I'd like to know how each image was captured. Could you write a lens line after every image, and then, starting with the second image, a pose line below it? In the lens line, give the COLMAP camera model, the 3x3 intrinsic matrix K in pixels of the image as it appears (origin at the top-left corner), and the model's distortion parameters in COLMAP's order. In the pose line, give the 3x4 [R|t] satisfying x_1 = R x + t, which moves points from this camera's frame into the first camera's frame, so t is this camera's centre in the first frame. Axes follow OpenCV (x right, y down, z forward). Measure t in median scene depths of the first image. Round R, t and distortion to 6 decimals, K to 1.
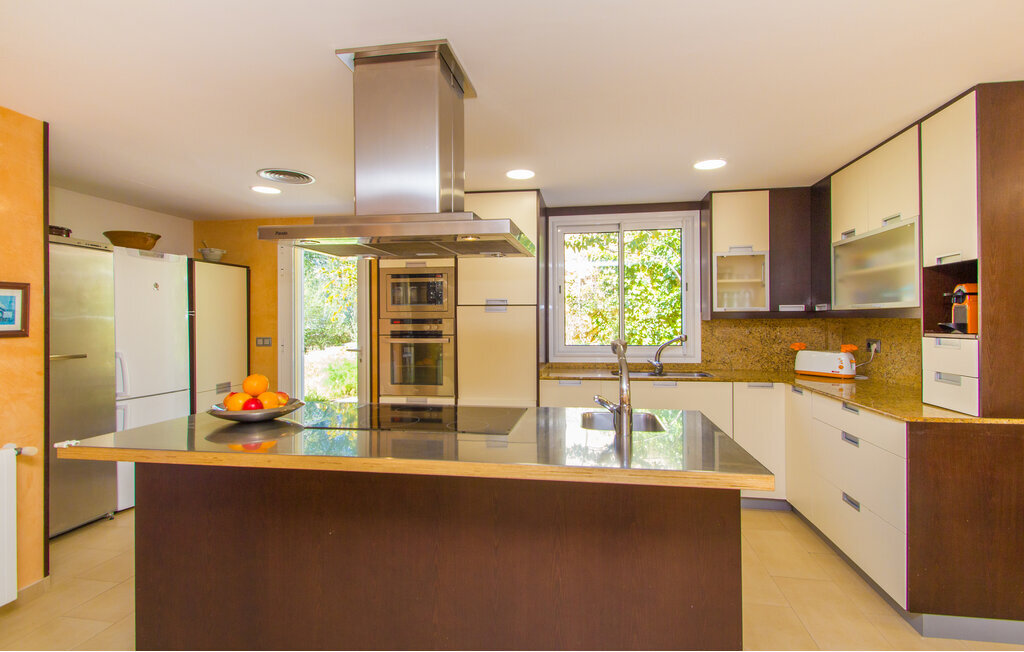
lens RADIAL K [[495.8, 0, 512.0], [0, 495.8, 326.0], [0, 0, 1]] dist [0.002319, 0.000175]
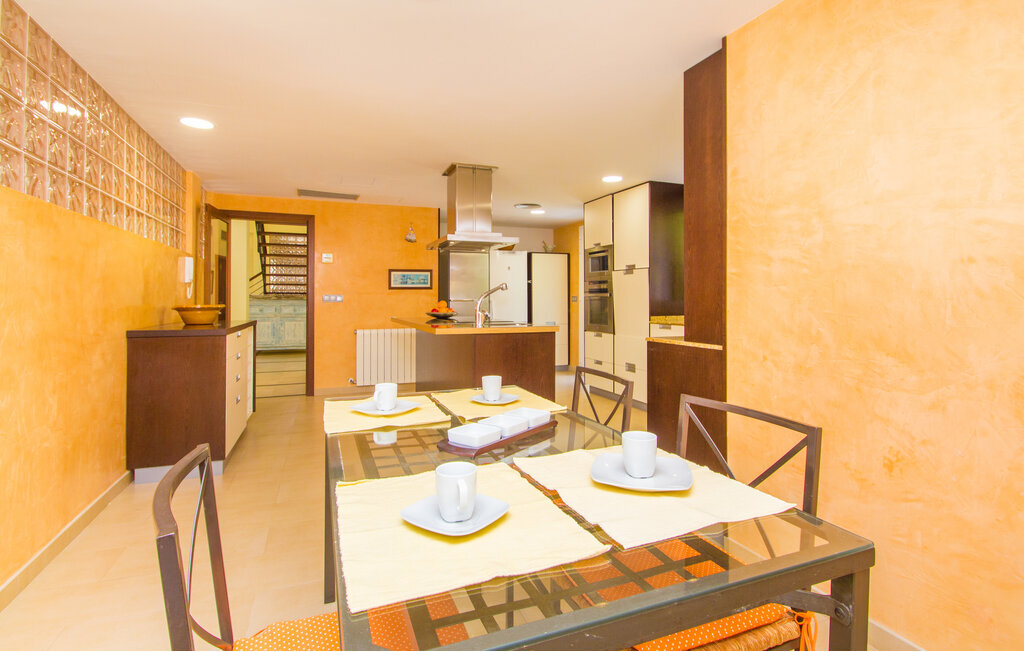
lens RADIAL K [[487.1, 0, 512.0], [0, 487.1, 326.0], [0, 0, 1]] dist [0.001769, 0.000041]
pose [[0.517826, 0.051410, -0.853940, 0.974358], [-0.010307, 0.998495, 0.053862, 0.046996], [0.855424, -0.019090, 0.517577, -0.005682]]
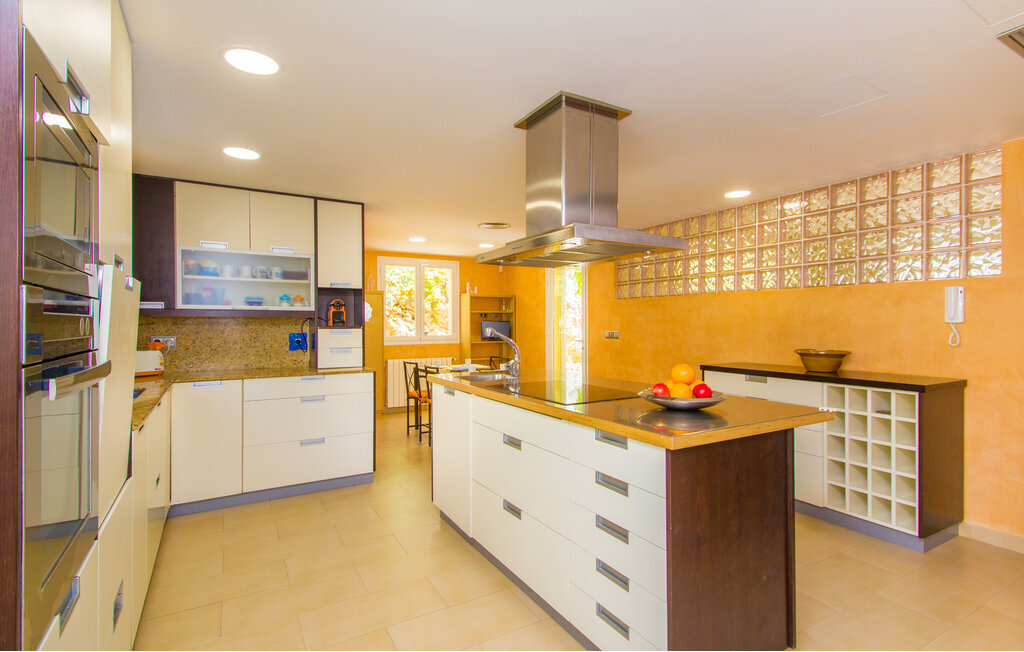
lens RADIAL K [[495.8, 0, 512.0], [0, 495.8, 326.0], [0, 0, 1]] dist [0.002319, 0.000175]
pose [[-0.640292, -0.000163, 0.768132, -0.558387], [0.010533, 0.999904, 0.008992, 0.002370], [-0.768060, 0.013848, -0.640228, 1.024132]]
